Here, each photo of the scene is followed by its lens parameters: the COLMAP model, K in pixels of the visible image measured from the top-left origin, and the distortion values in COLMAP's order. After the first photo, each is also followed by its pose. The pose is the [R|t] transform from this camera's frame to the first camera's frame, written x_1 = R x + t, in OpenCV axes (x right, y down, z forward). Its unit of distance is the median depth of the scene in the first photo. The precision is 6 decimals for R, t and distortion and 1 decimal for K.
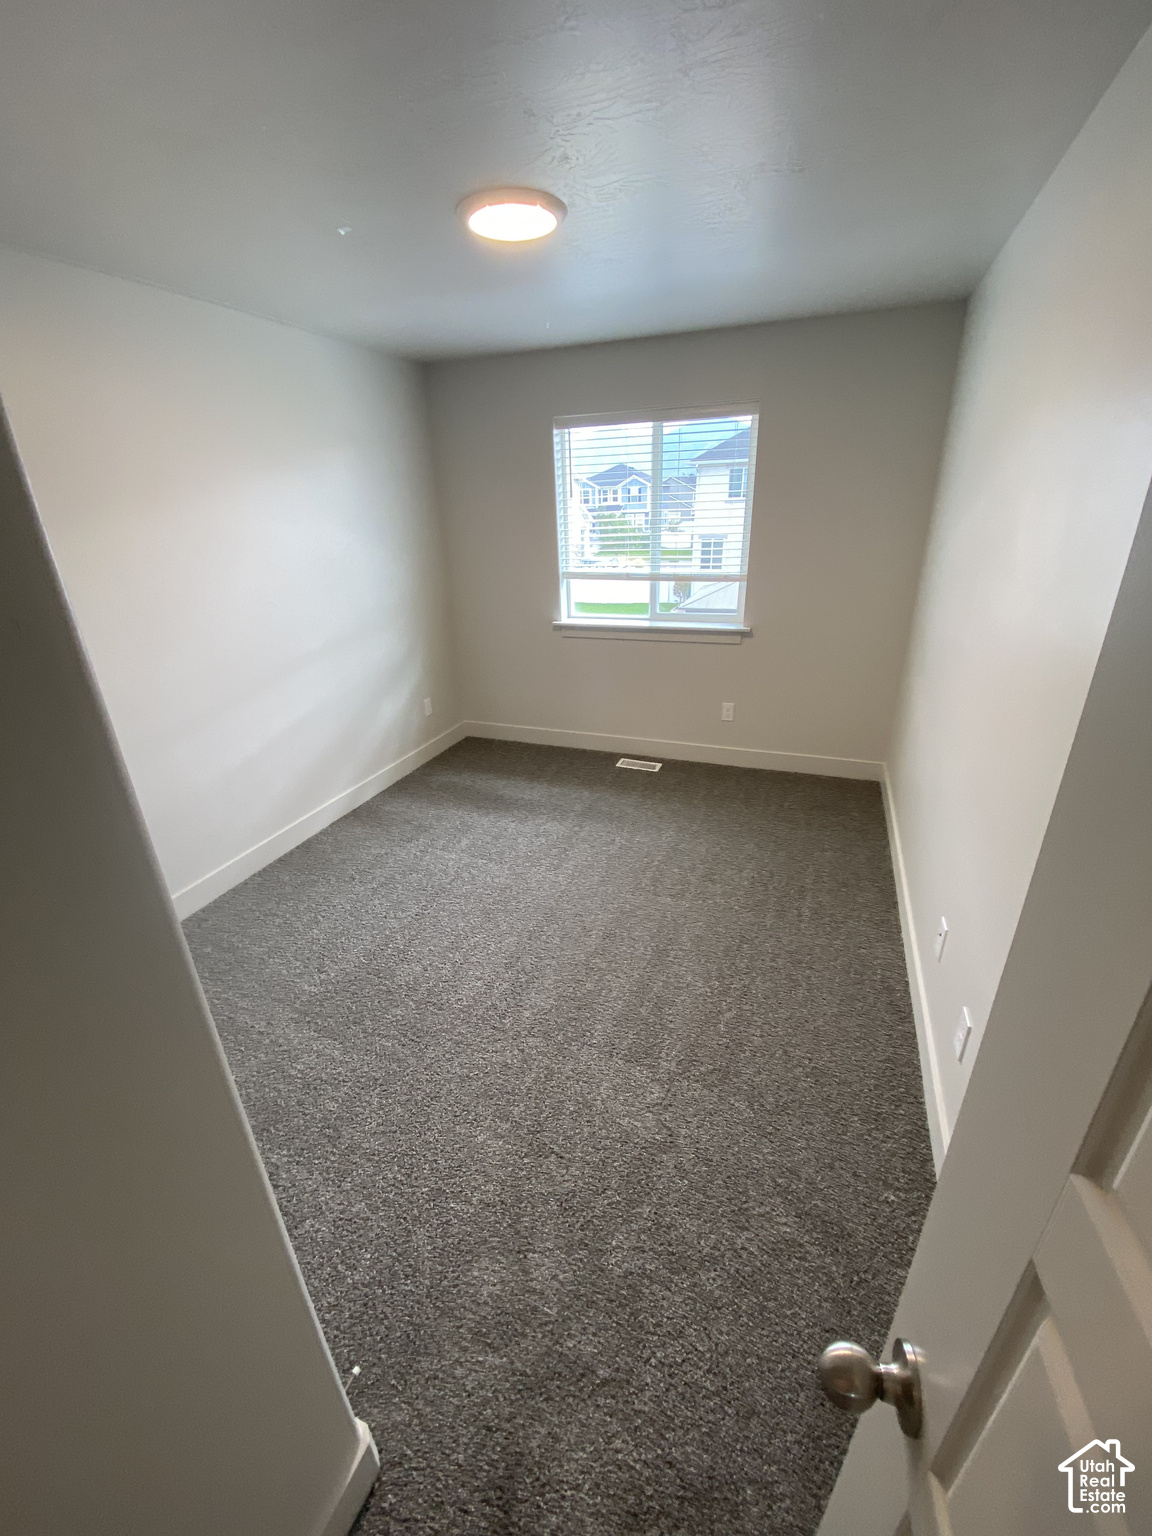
lens RADIAL K [[615.6, 0, 576.0], [0, 615.6, 768.0], [0, 0, 1]] dist [0.000116, 0.000011]
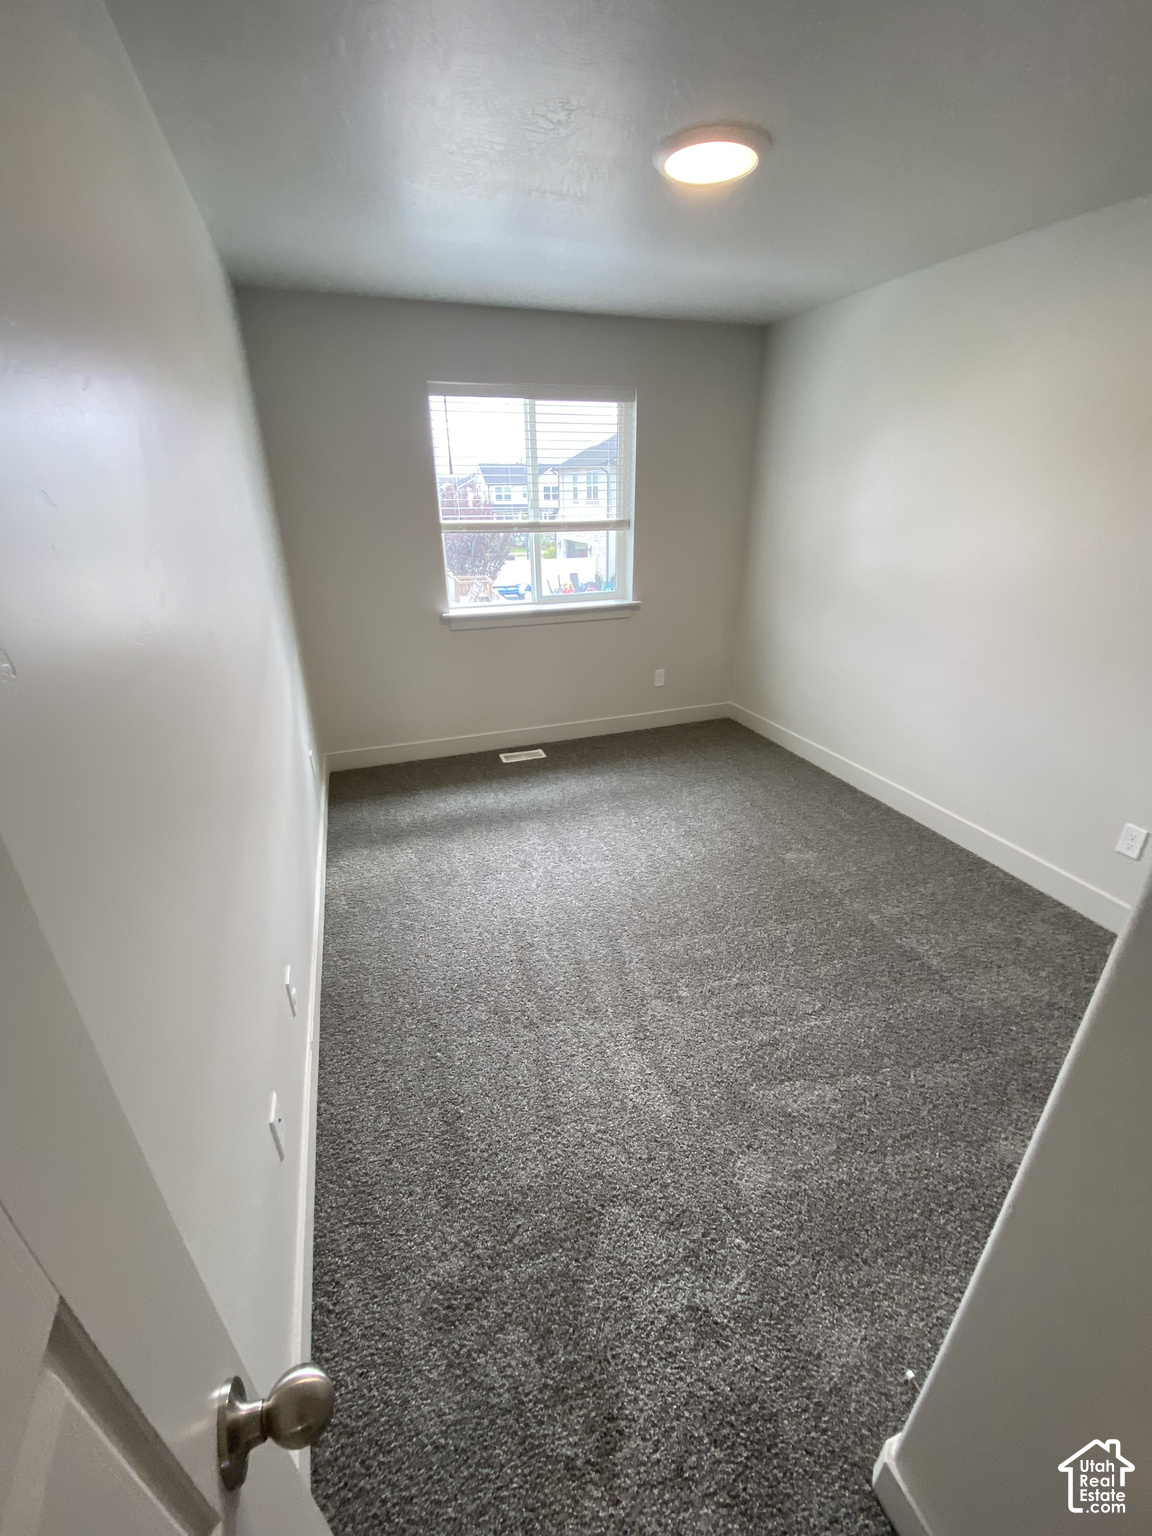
lens RADIAL K [[615.6, 0, 576.0], [0, 615.6, 768.0], [0, 0, 1]] dist [0.000116, 0.000011]
pose [[0.746247, -0.248766, 0.617439, -0.534850], [0.242571, 0.965394, 0.095782, -0.071446], [-0.619899, 0.078296, 0.780766, 0.229326]]
